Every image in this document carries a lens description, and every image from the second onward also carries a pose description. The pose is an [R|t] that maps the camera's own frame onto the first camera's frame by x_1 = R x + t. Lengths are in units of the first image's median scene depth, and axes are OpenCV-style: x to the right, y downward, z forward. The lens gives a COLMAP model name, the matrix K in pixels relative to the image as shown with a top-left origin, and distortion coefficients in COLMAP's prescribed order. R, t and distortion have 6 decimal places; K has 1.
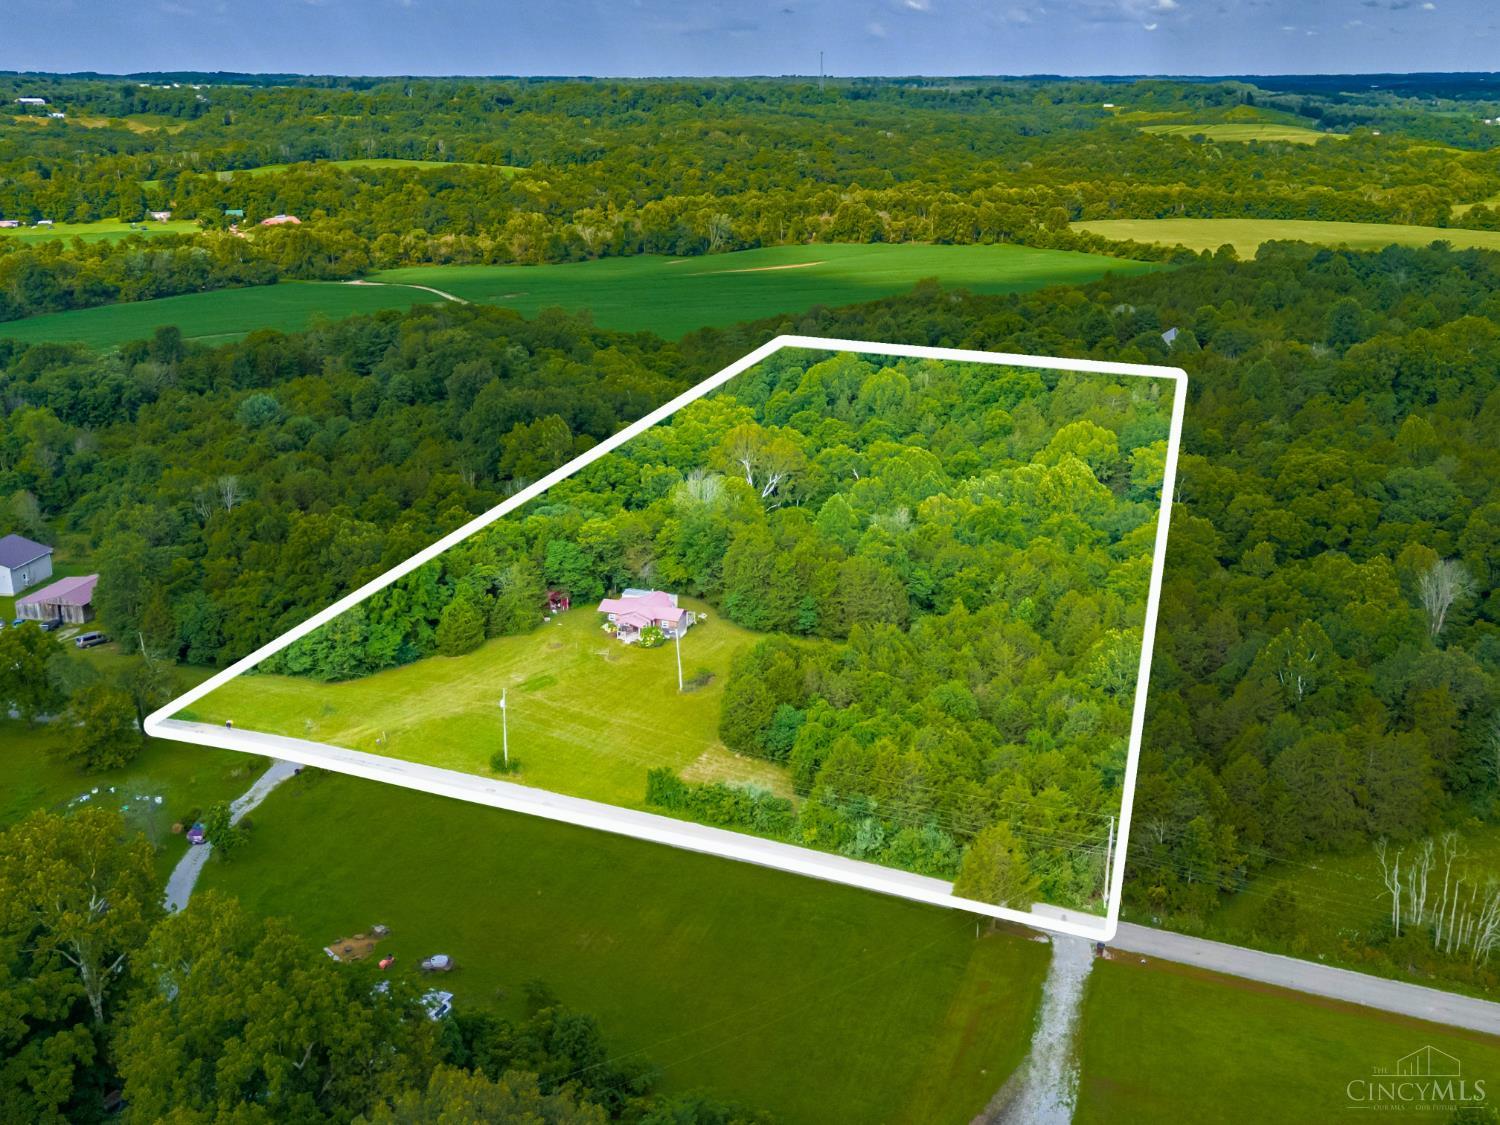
lens RADIAL K [[1345.1, 0, 750.0], [0, 1345.1, 562.5], [0, 0, 1]] dist [0.175656, -0.320954]
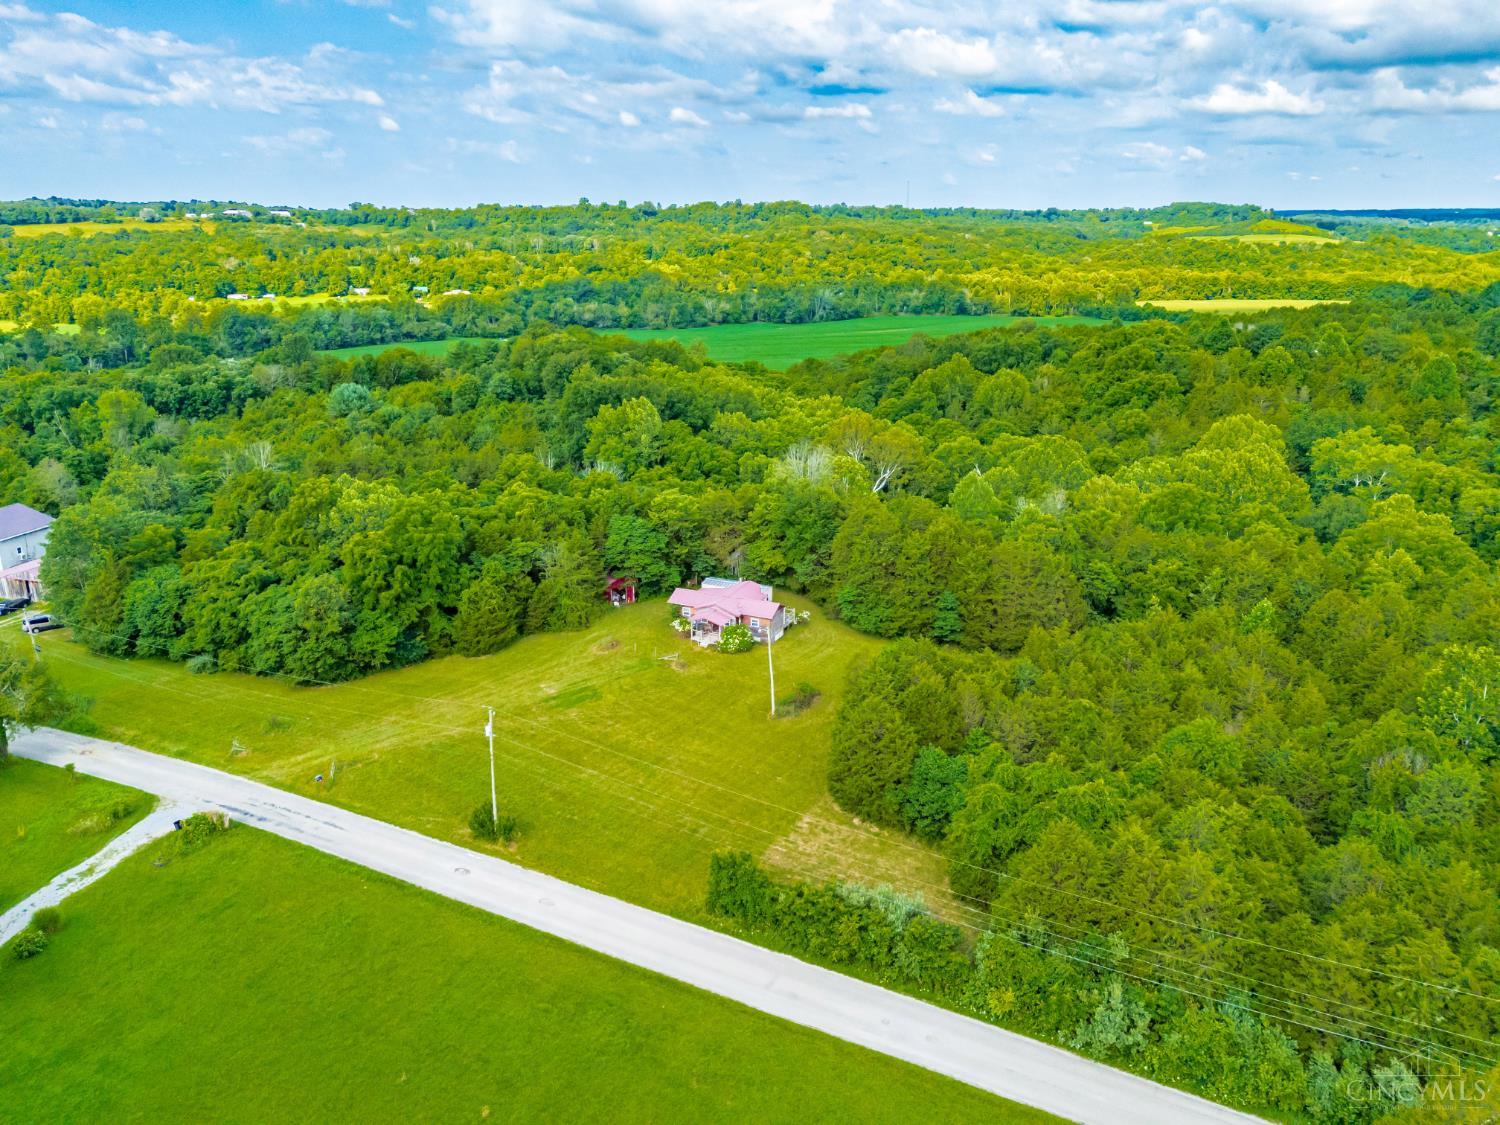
lens RADIAL K [[1047.6, 0, 750.0], [0, 1047.6, 562.5], [0, 0, 1]] dist [0.107321, -0.122413]
pose [[0.996246, 0.022126, -0.083694, -0.016778], [-0.024882, 0.999177, -0.032041, 0.029600], [0.082916, 0.034003, 0.995976, 0.396990]]
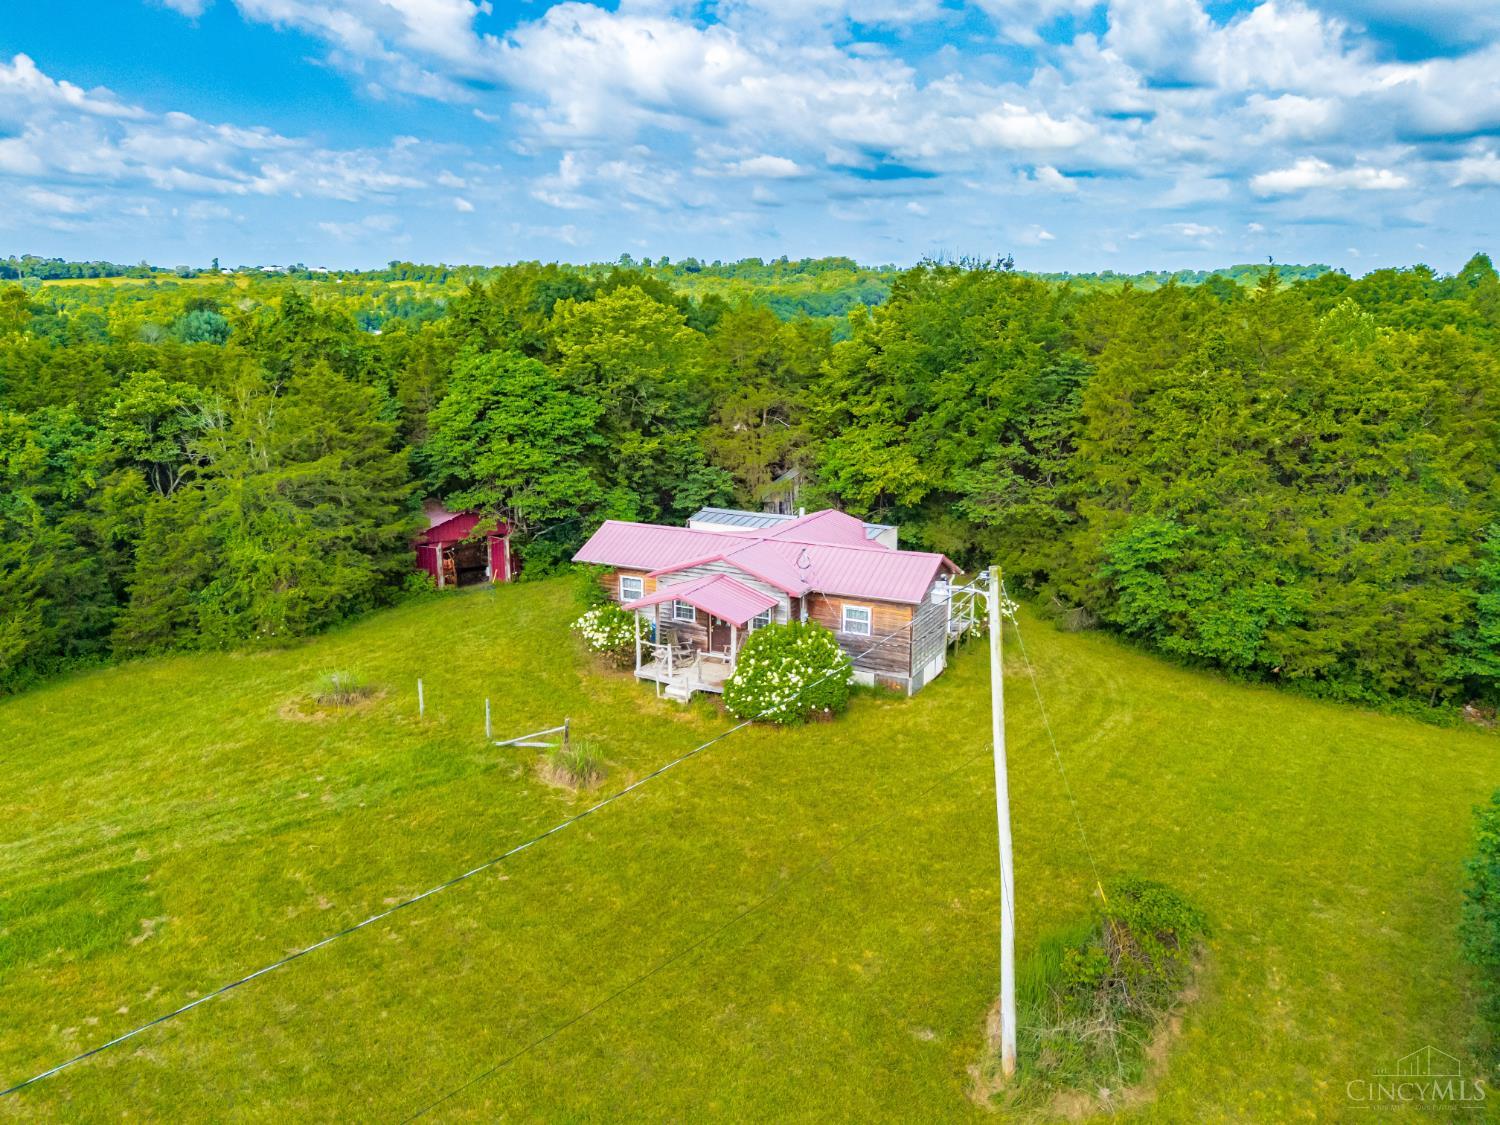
lens RADIAL K [[1047.6, 0, 750.0], [0, 1047.6, 562.5], [0, 0, 1]] dist [0.107321, -0.122413]
pose [[0.991801, 0.022923, -0.125722, -0.055978], [-0.035744, 0.994275, -0.100693, 0.051649], [0.122694, 0.104361, 0.986942, 0.787685]]
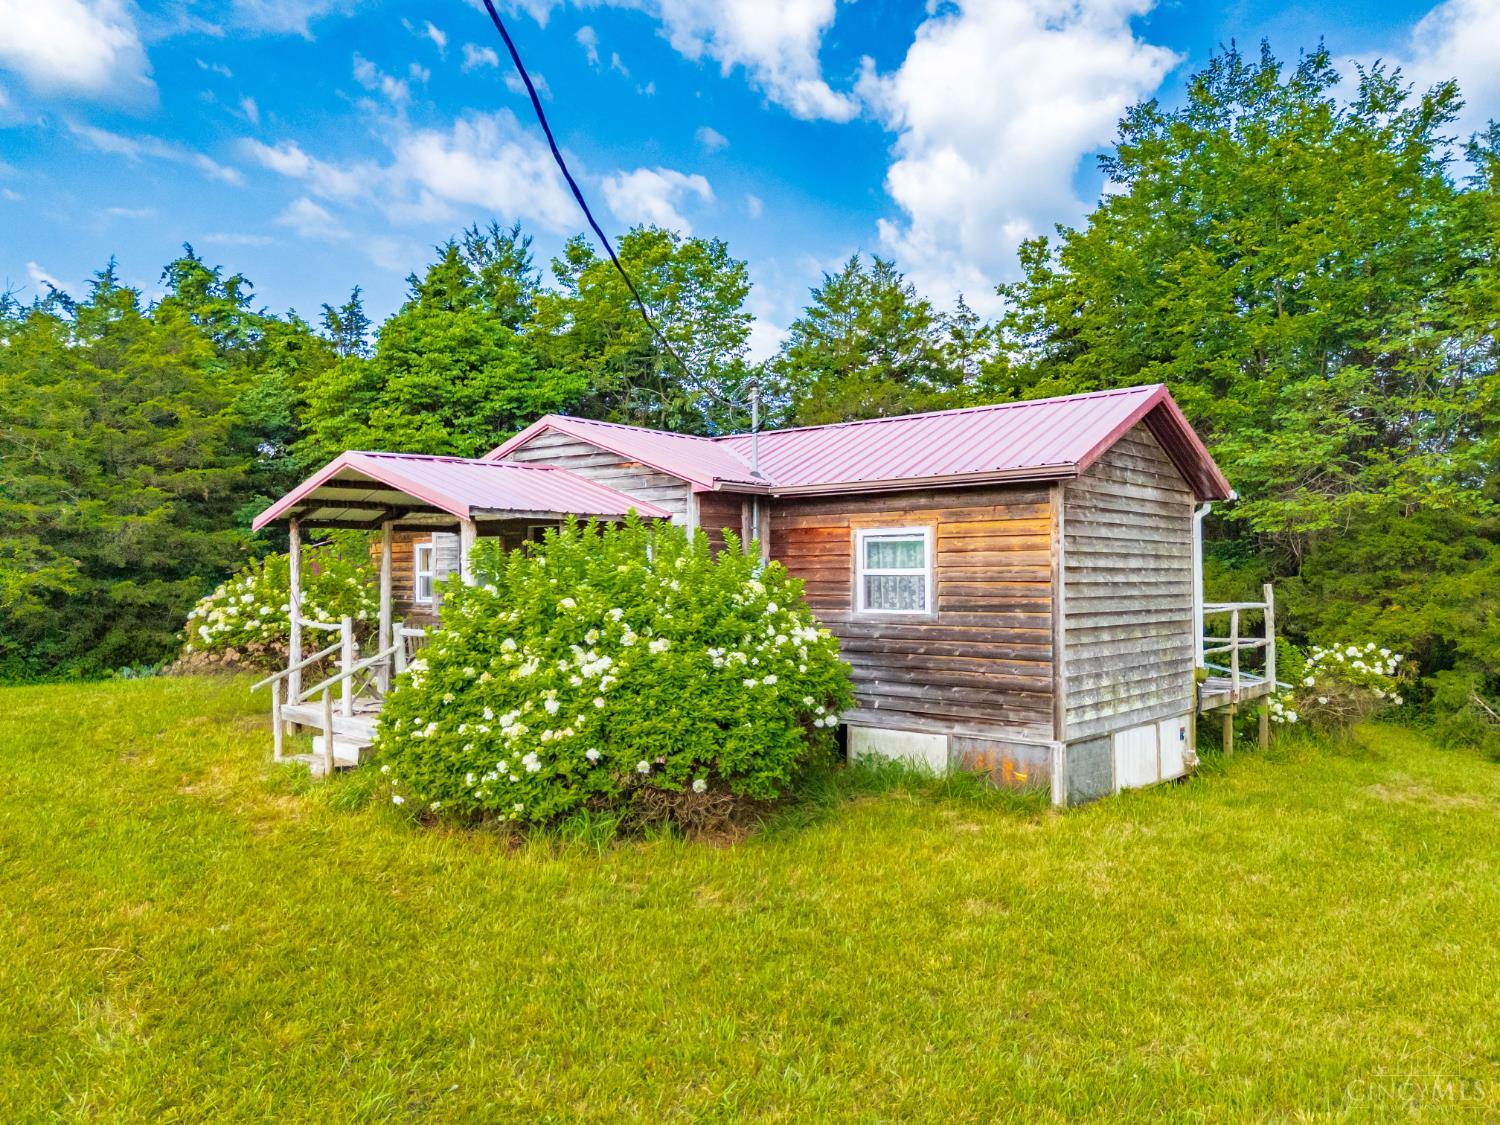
lens RADIAL K [[1084.0, 0, 750.0], [0, 1084.0, 562.5], [0, 0, 1]] dist [0.060573, -0.052226]
pose [[0.936061, -0.011021, -0.351665, -0.047063], [-0.109589, 0.940654, -0.321185, 0.061959], [0.334335, 0.339188, 0.879302, 0.897365]]
